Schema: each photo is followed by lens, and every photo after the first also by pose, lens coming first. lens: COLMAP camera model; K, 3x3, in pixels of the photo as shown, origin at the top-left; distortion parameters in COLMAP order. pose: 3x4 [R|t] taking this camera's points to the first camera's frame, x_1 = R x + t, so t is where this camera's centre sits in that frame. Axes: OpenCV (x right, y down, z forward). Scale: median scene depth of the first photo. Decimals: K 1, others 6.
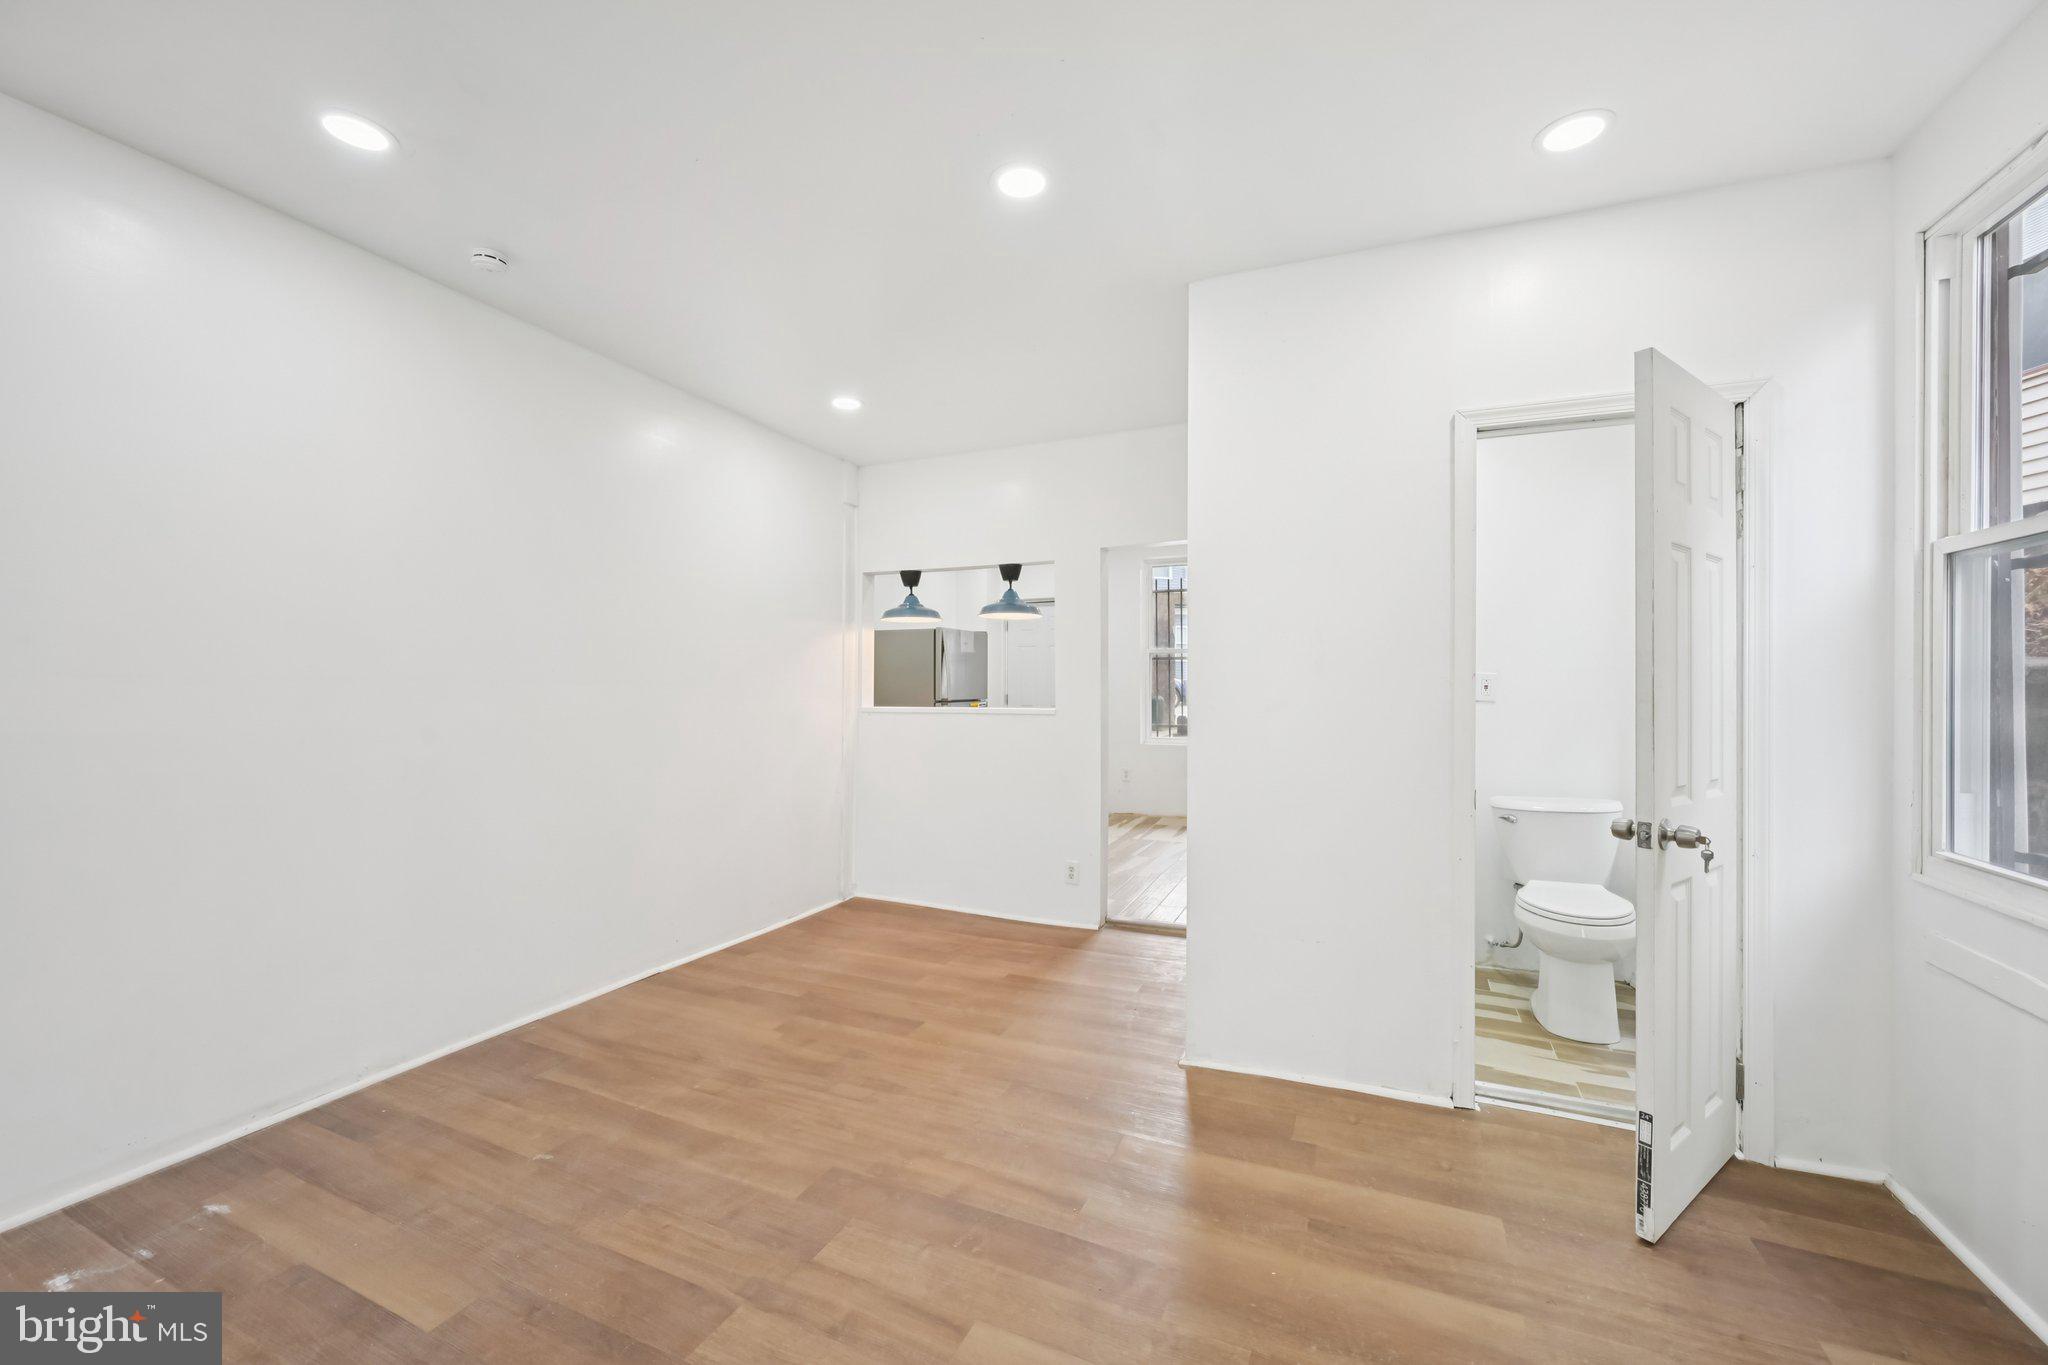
lens RADIAL K [[813.3, 0, 1020.6], [0, 813.3, 669.2], [0, 0, 1]] dist [0.001474, 0.000197]
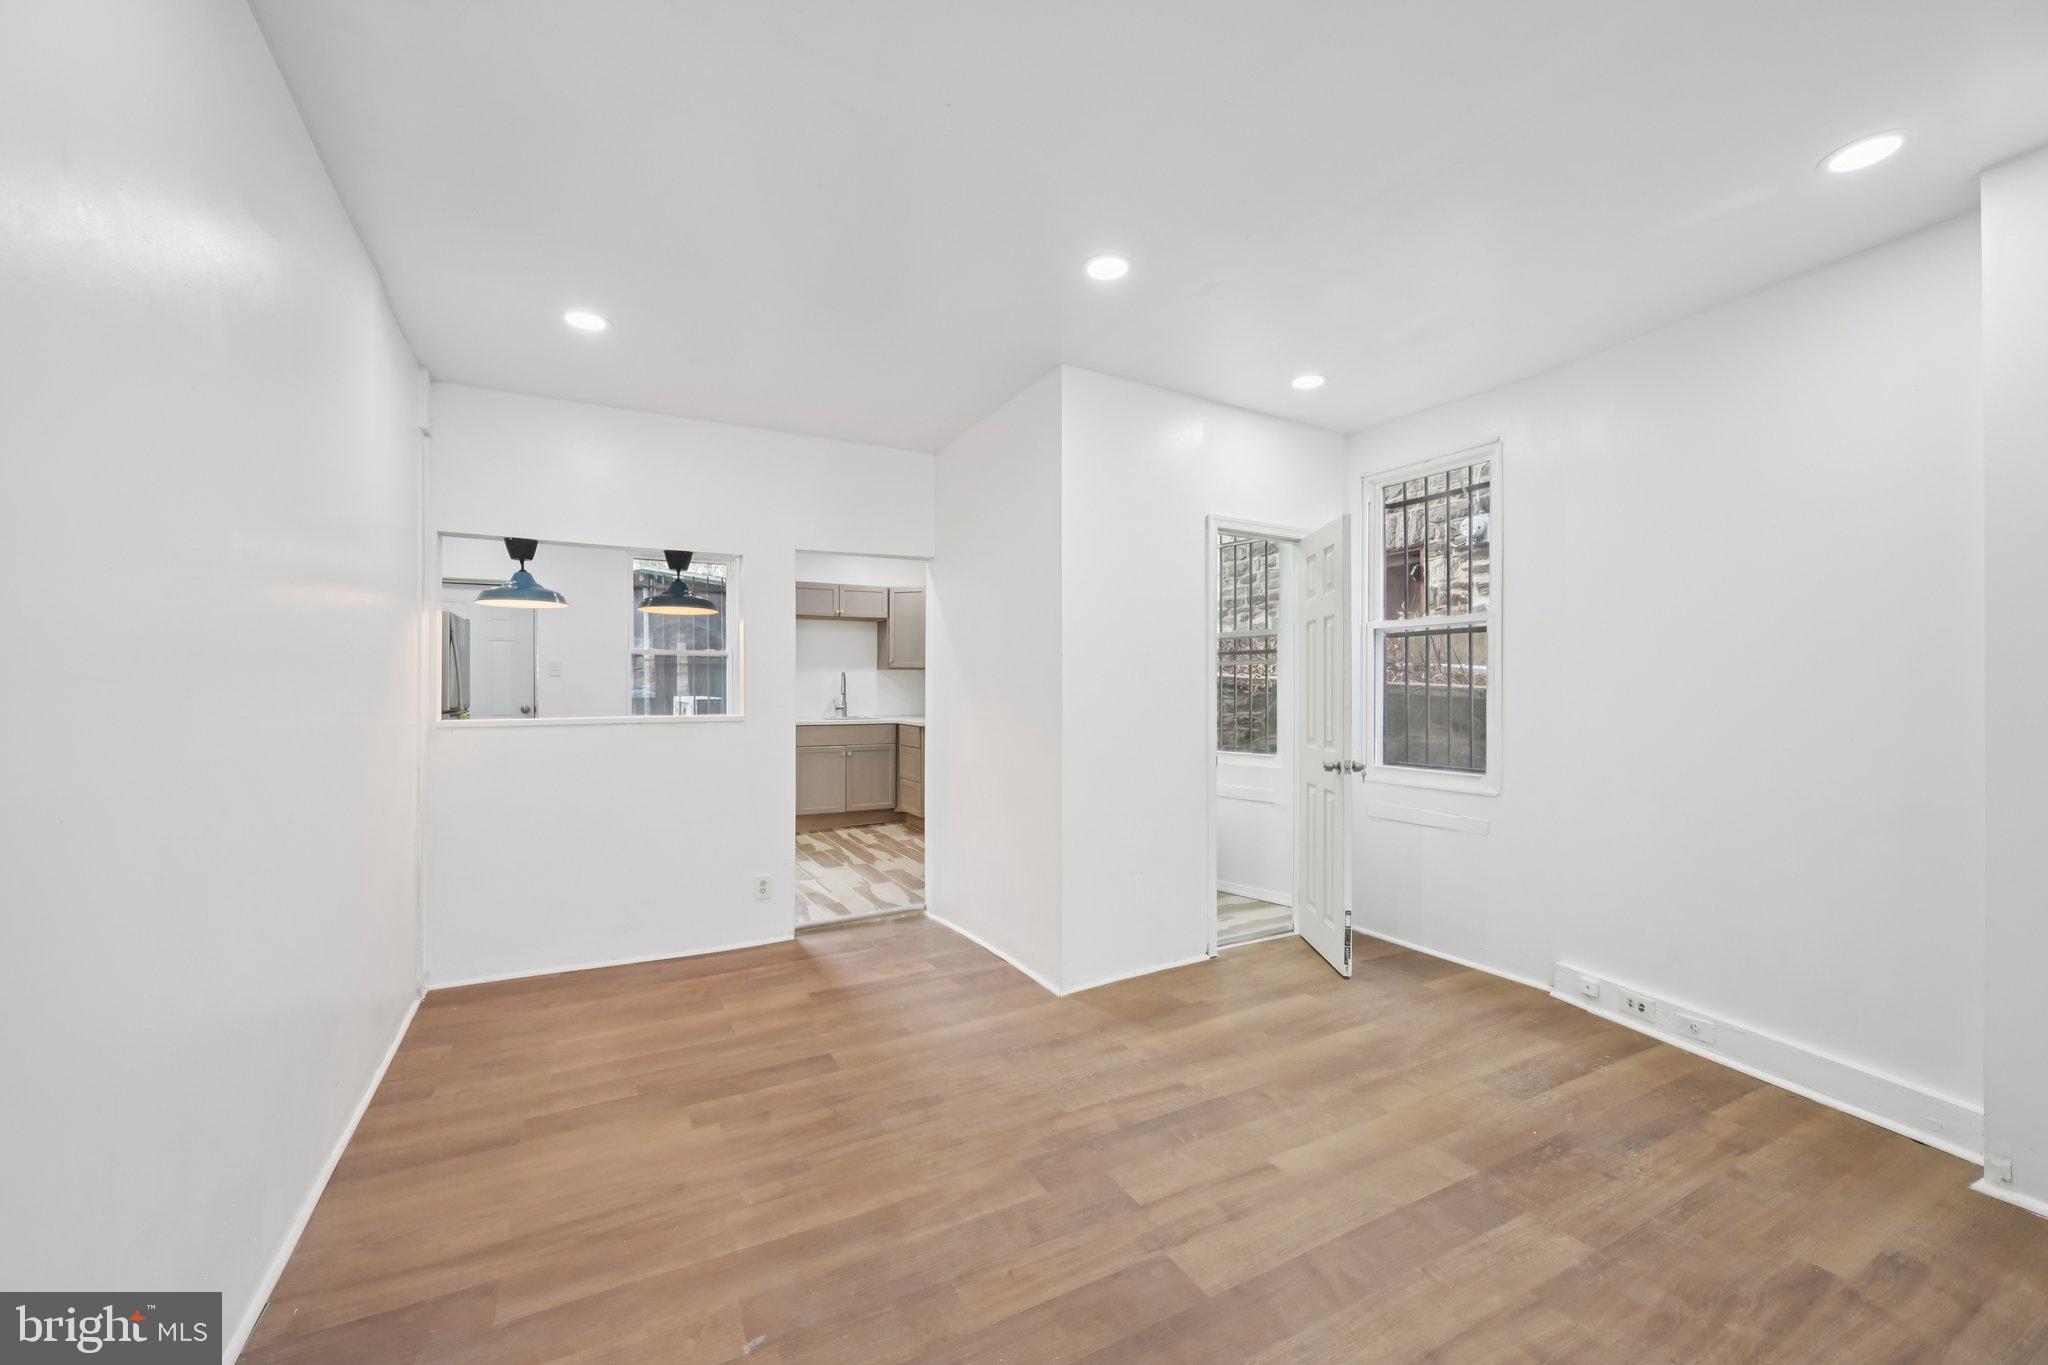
lens RADIAL K [[810.9, 0, 1023.0], [0, 810.9, 676.2], [0, 0, 1]] dist [0.000940, -0.000013]
pose [[0.603874, 0.011691, 0.796994, -0.807889], [-0.014621, 0.999887, -0.003589, 0.004728], [-0.796946, -0.009486, 0.603977, 0.300223]]
